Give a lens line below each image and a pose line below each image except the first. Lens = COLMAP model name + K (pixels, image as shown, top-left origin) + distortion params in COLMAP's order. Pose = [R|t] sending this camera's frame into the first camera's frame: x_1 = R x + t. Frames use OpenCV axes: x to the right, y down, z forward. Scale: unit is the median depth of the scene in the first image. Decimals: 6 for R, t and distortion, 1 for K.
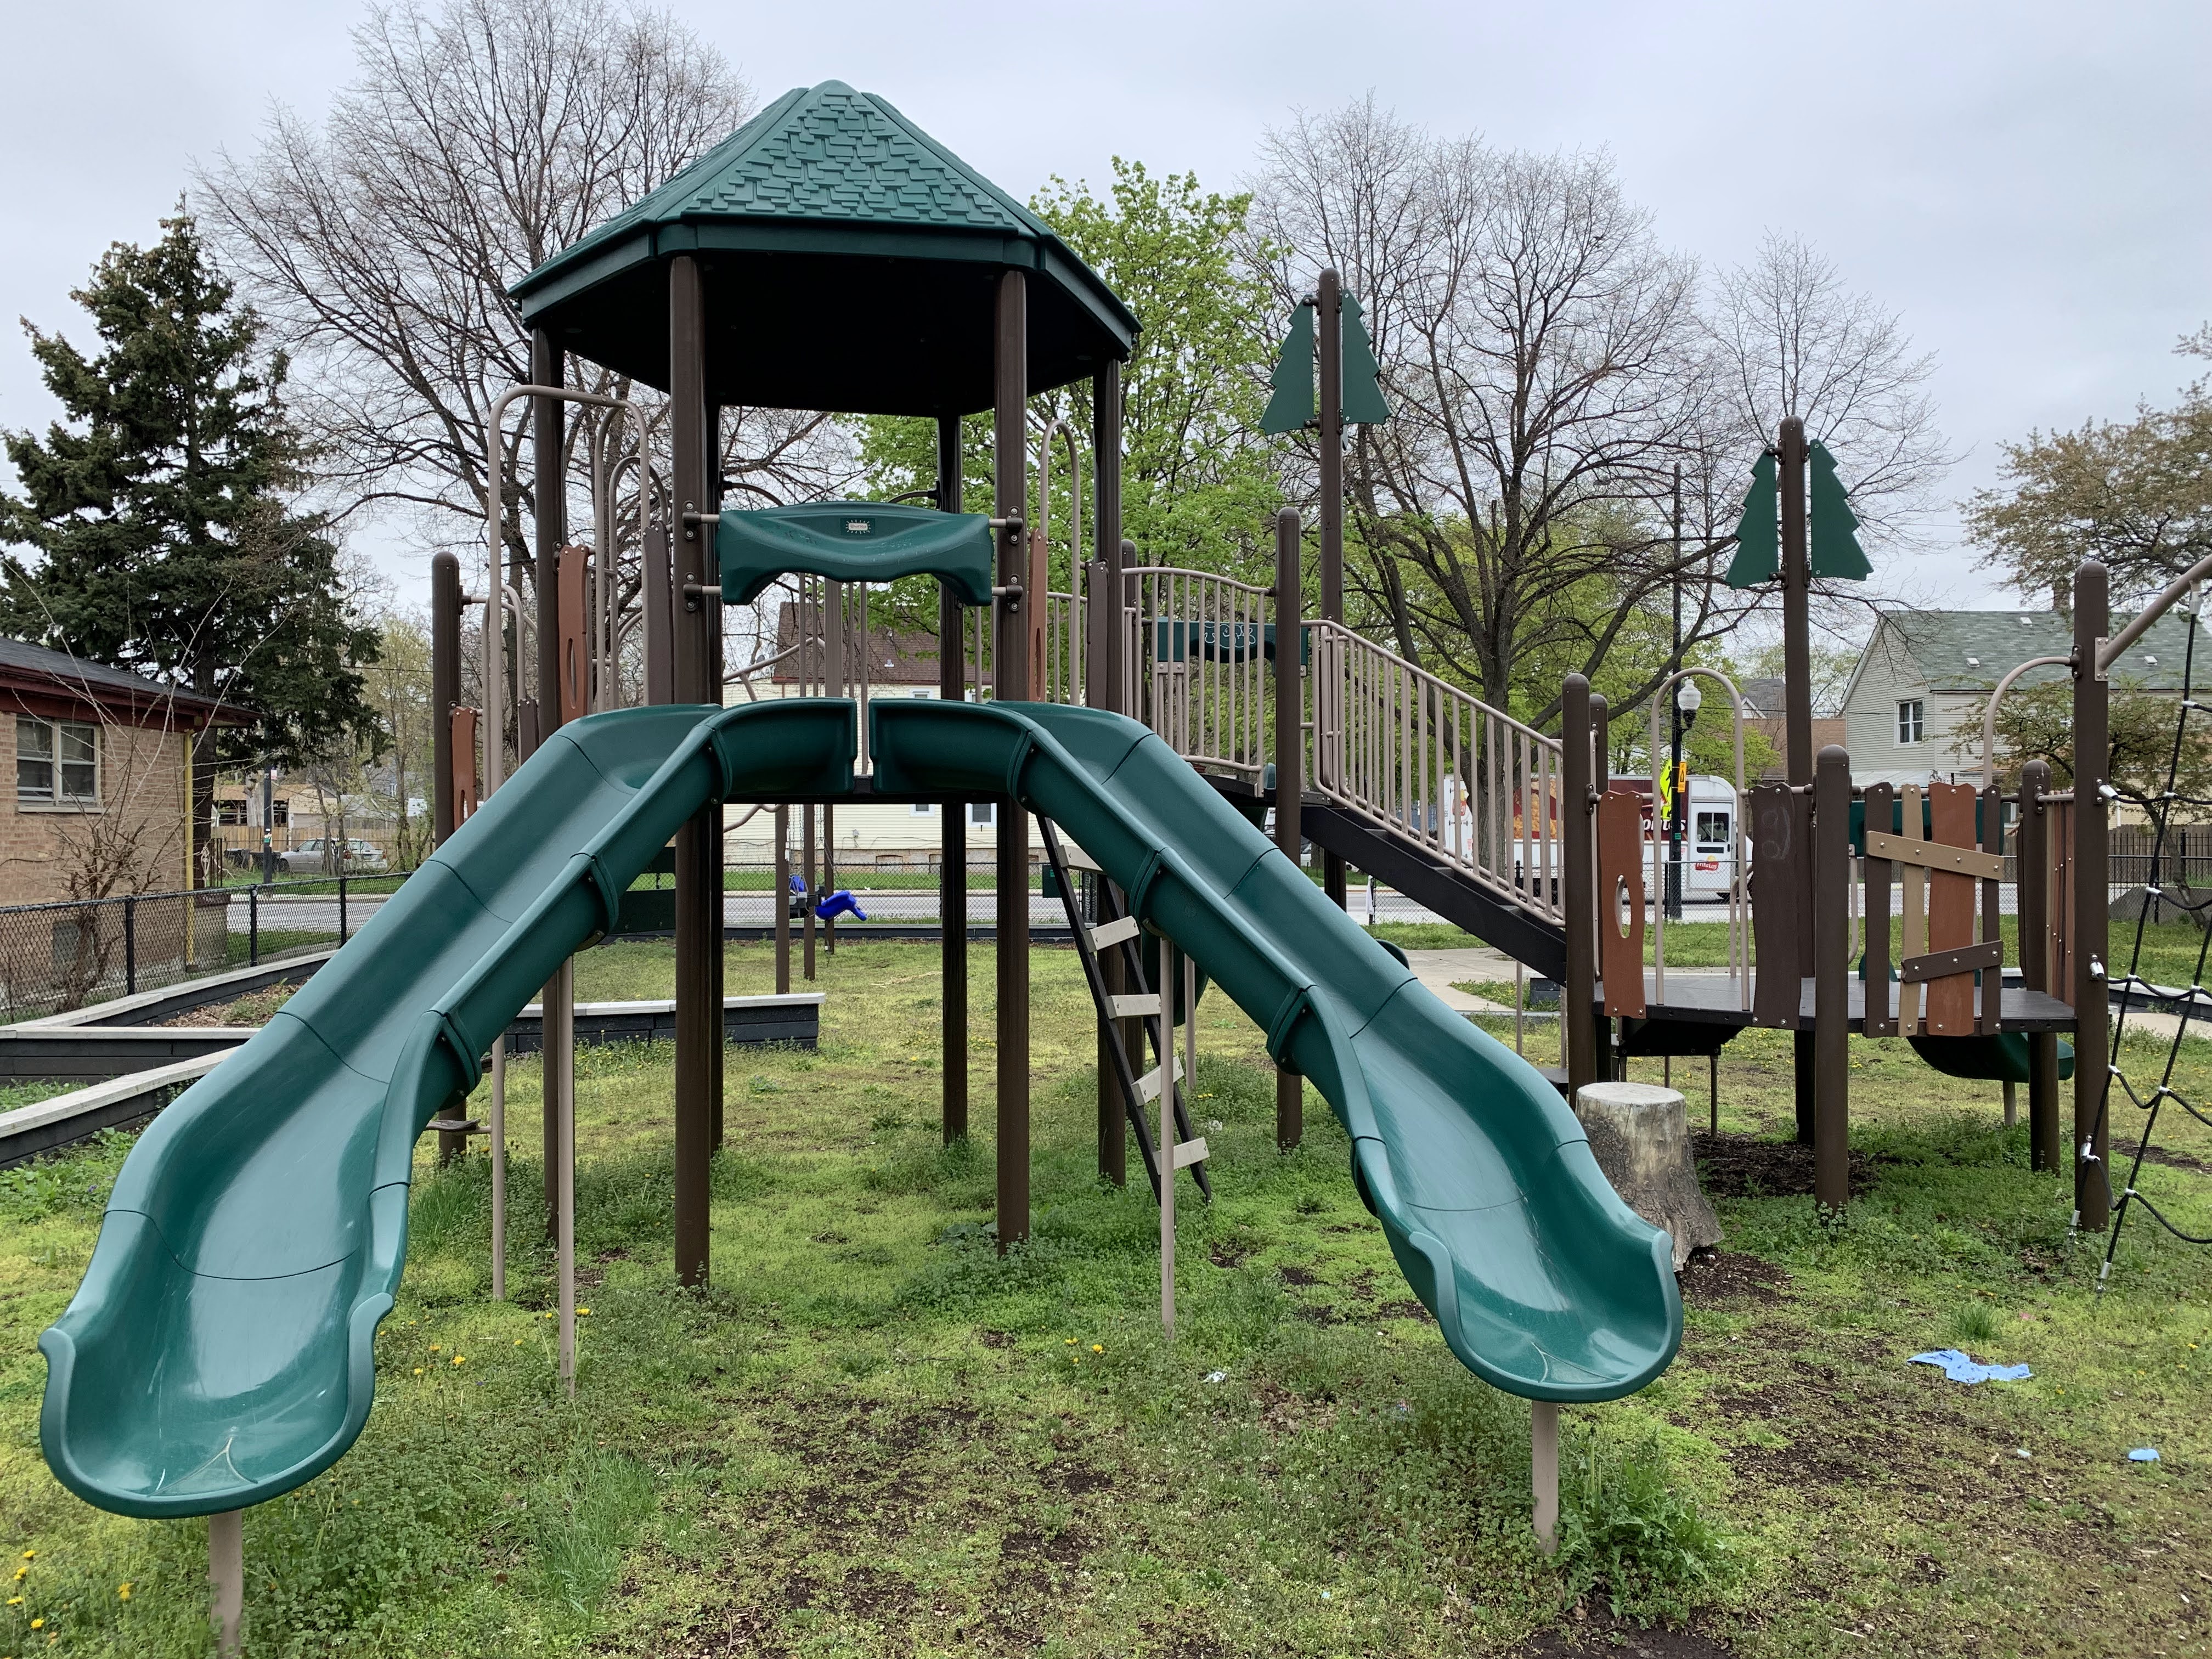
lens RADIAL K [[1648.3, 0, 1101.5], [0, 1648.3, 825.6], [0, 0, 1]] dist [0.041539, -0.039948]
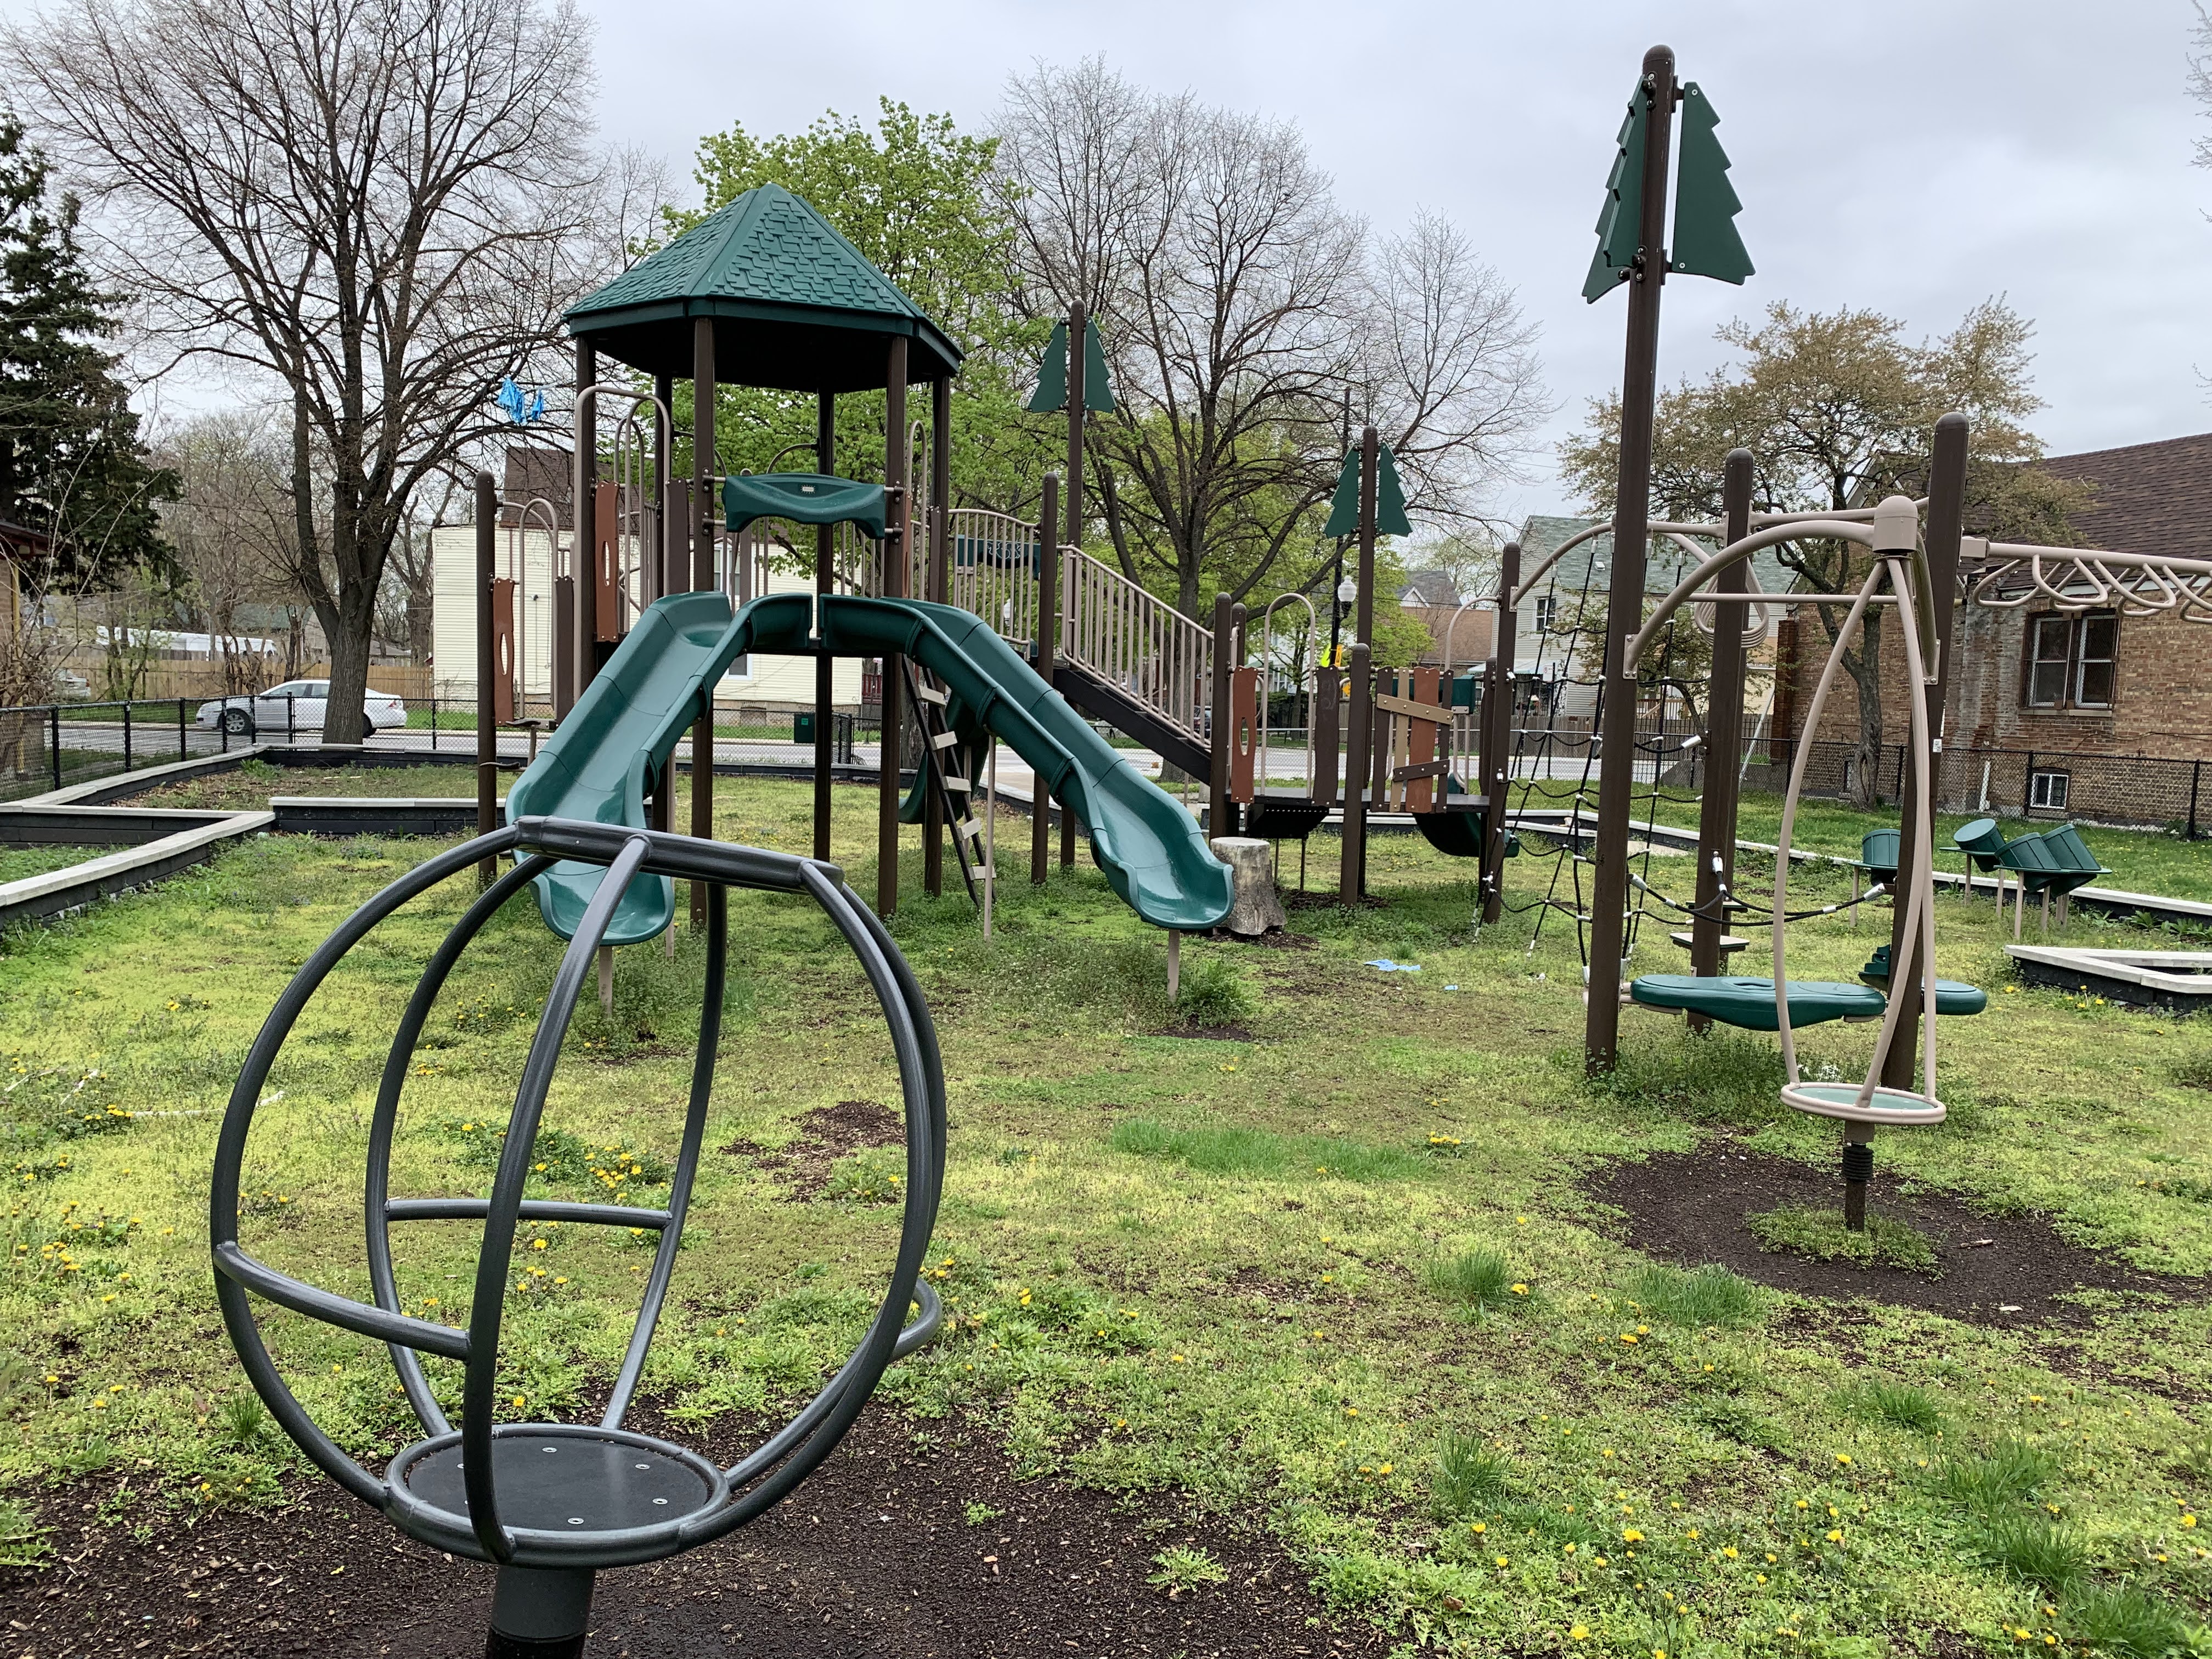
lens RADIAL K [[1660.4, 0, 1116.3], [0, 1660.4, 840.3], [0, 0, 1]] dist [0.048396, -0.044779]
pose [[0.981584, 0.018740, 0.190111, -0.040886], [-0.035763, 0.995609, 0.086509, 0.004622], [-0.187655, -0.091715, 0.977944, -0.199633]]
